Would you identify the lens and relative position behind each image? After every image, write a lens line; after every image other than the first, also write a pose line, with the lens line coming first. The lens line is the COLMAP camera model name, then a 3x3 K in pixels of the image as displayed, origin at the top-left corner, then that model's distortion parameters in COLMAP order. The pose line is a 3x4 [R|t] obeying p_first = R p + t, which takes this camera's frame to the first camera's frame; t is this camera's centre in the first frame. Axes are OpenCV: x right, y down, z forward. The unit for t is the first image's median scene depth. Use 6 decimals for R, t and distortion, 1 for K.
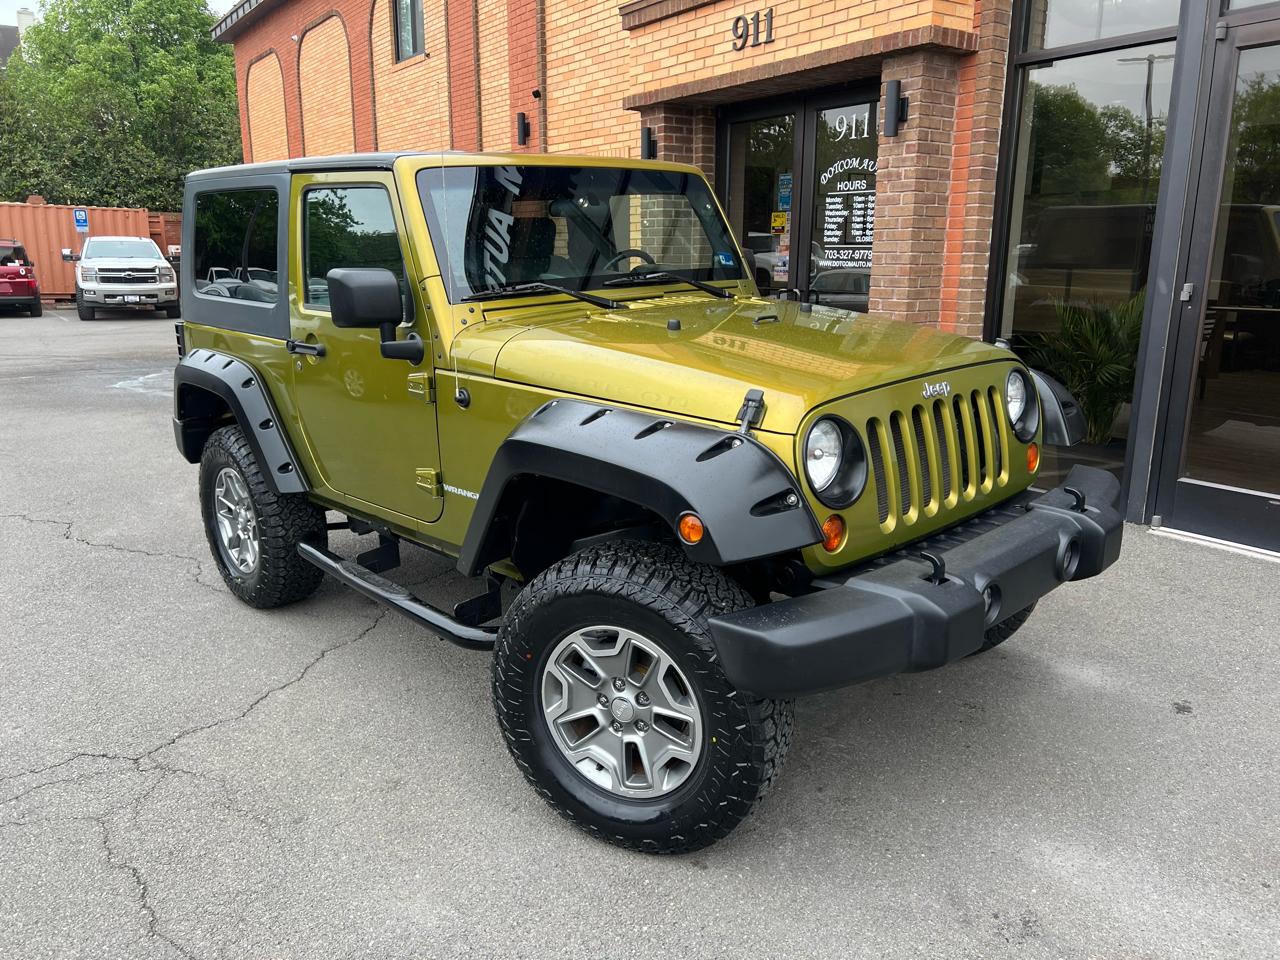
lens RADIAL K [[958.3, 0, 634.4], [0, 958.3, 477.1], [0, 0, 1]] dist [0.054182, -0.059752]
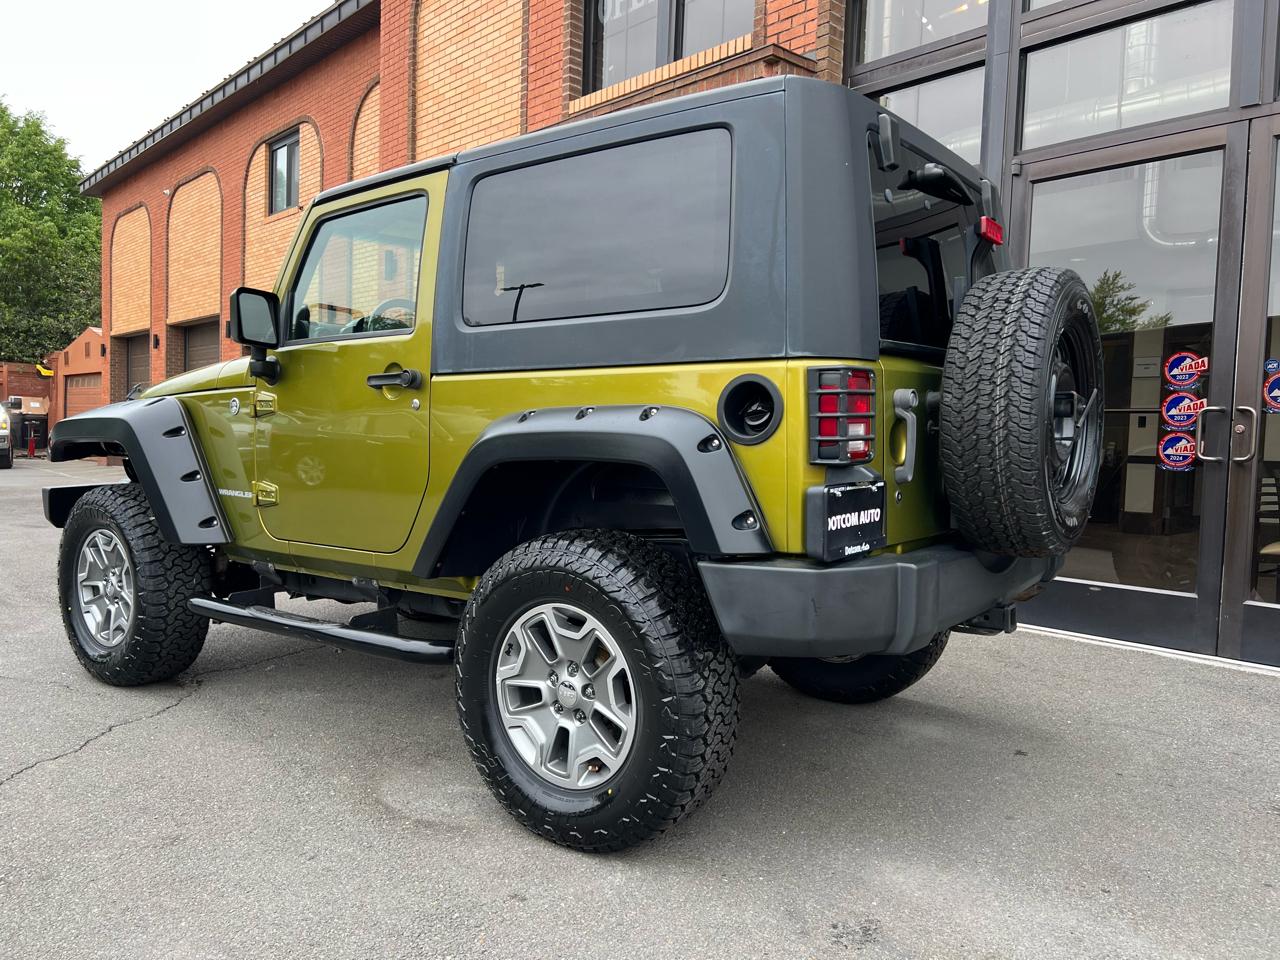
lens RADIAL K [[958.3, 0, 638.1], [0, 958.3, 486.4], [0, 0, 1]] dist [0.054182, -0.059752]
pose [[0.990755, 0.022202, 0.133834, 0.020115], [0.001569, 0.984577, -0.174947, 0.075058], [-0.135654, 0.173540, 0.975439, 0.019042]]
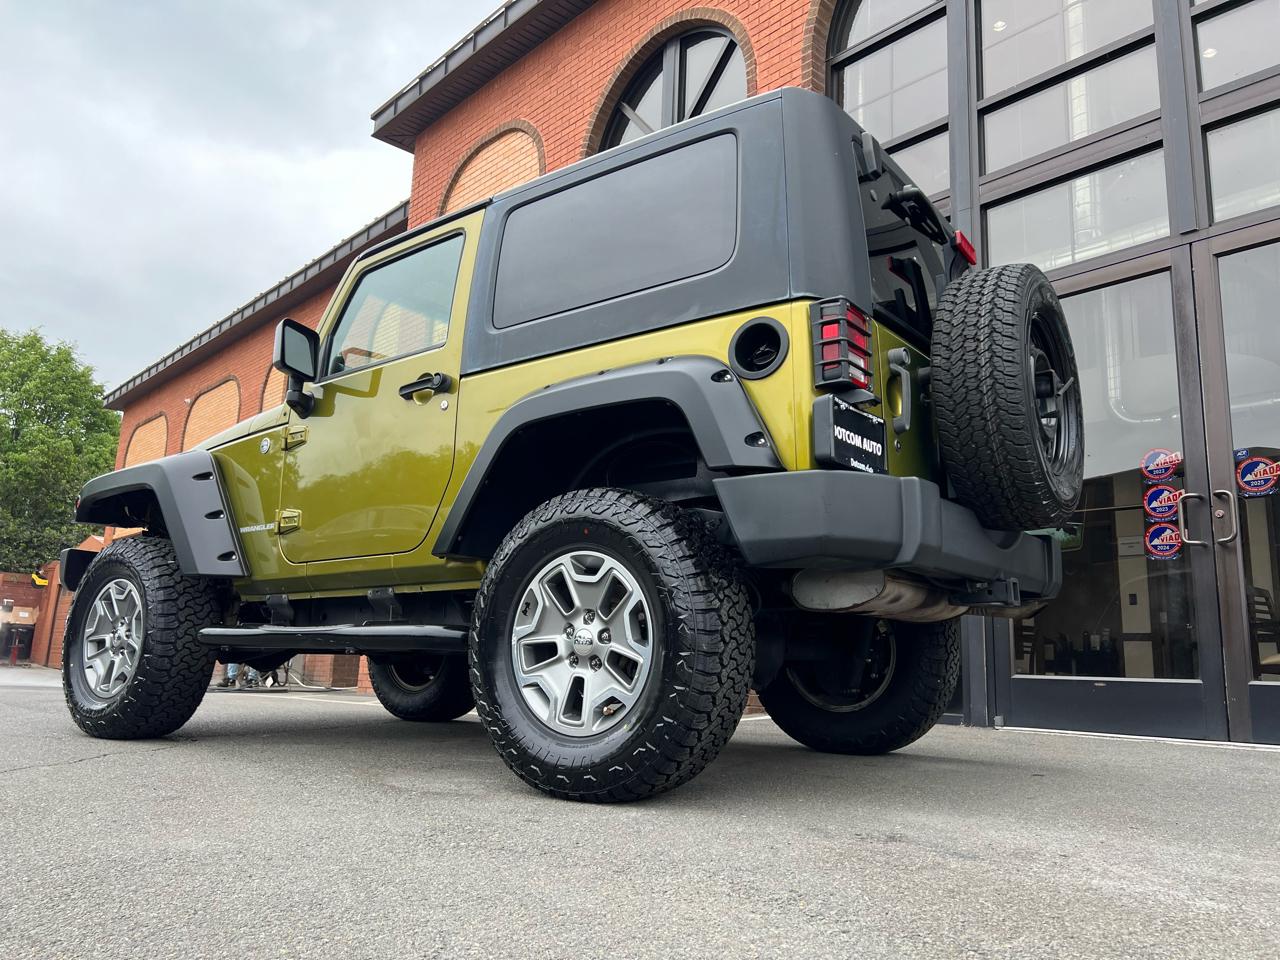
lens RADIAL K [[958.3, 0, 637.6], [0, 958.3, 482.4], [0, 0, 1]] dist [0.054182, -0.059752]
pose [[0.989232, 0.064121, 0.131562, 0.011383], [-0.004115, 0.910748, -0.412943, 0.197004], [-0.146298, 0.407955, 0.901205, 0.031969]]
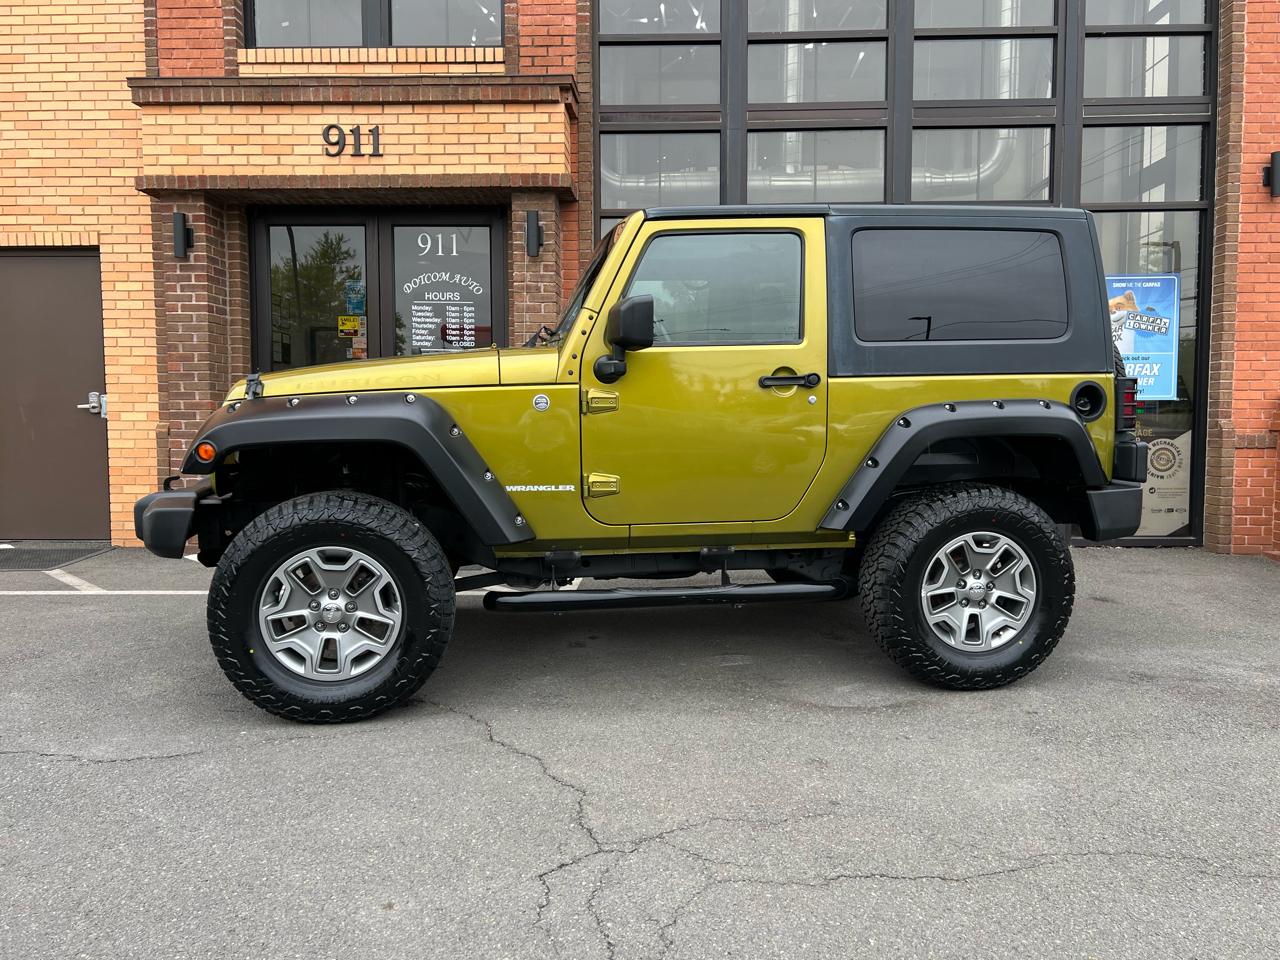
lens RADIAL K [[958.3, 0, 644.8], [0, 958.3, 481.1], [0, 0, 1]] dist [0.054182, -0.059752]
pose [[0.594814, -0.053953, 0.802051, -0.562869], [0.183815, 0.980439, -0.070368, 0.026631], [-0.782565, 0.189285, 0.593096, 0.218272]]
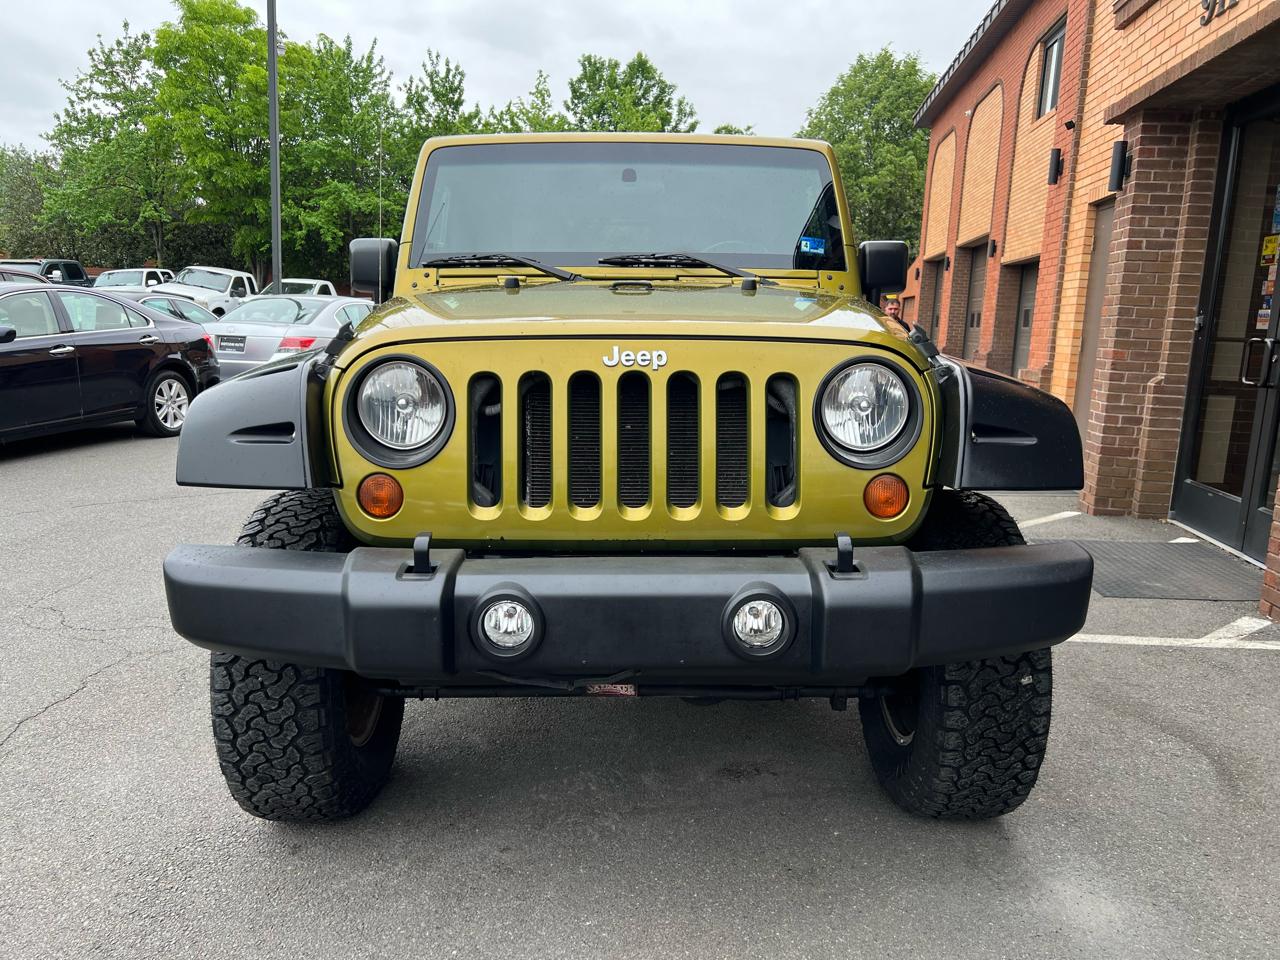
lens RADIAL K [[958.3, 0, 640.6], [0, 958.3, 484.2], [0, 0, 1]] dist [0.054182, -0.059752]
pose [[0.744371, 0.141406, -0.652622, 0.346294], [-0.191999, 0.981375, -0.006353, 0.004419], [0.639569, 0.130032, 0.757657, 0.194390]]
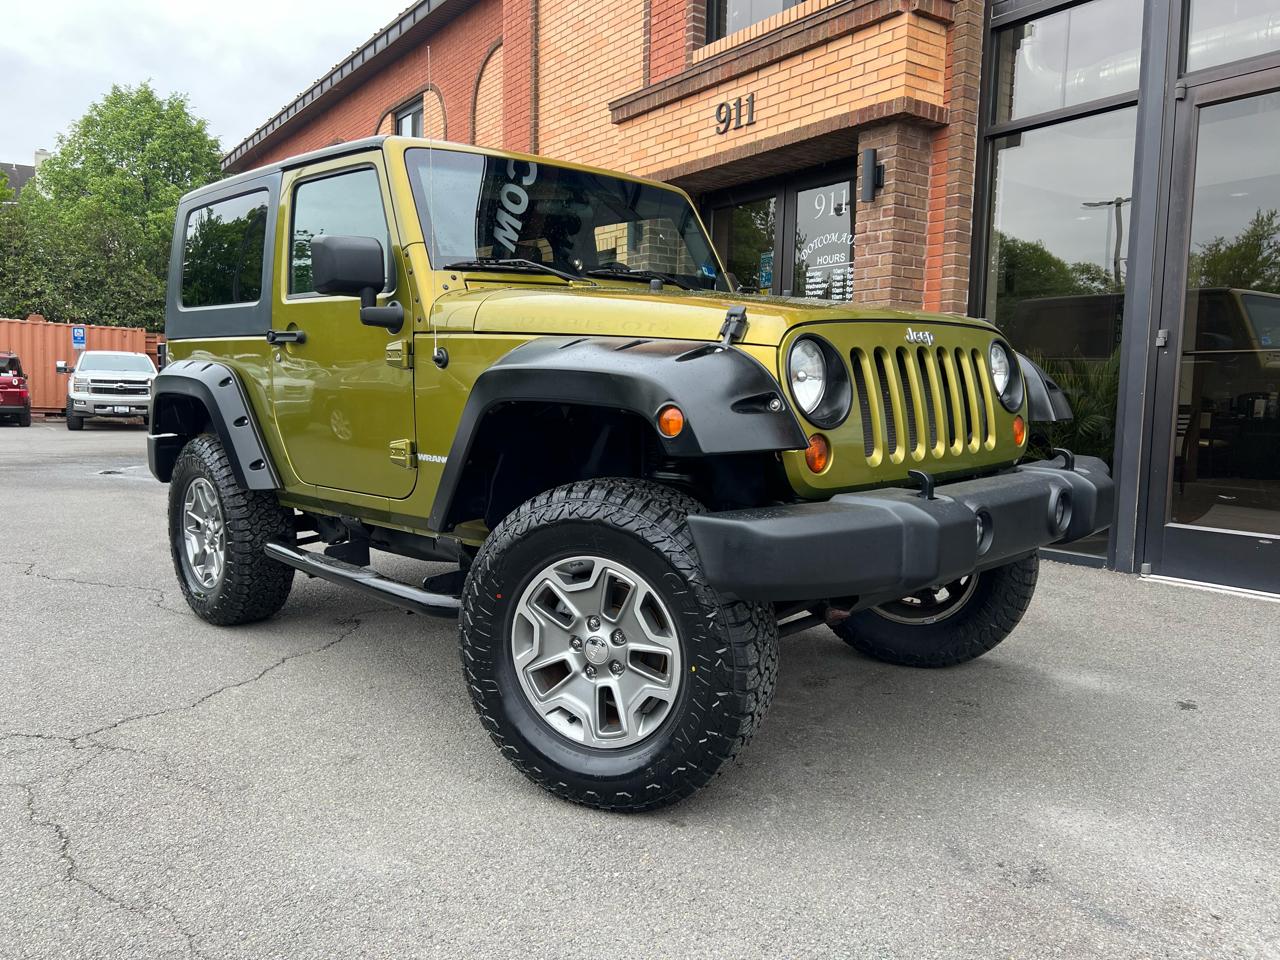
lens RADIAL K [[958.3, 0, 630.0], [0, 958.3, 480.3], [0, 0, 1]] dist [0.054182, -0.059752]
pose [[0.999809, 0.016122, 0.011019, 0.002956], [-0.014403, 0.989844, -0.141429, 0.085396], [-0.013187, 0.141244, 0.989887, 0.018642]]
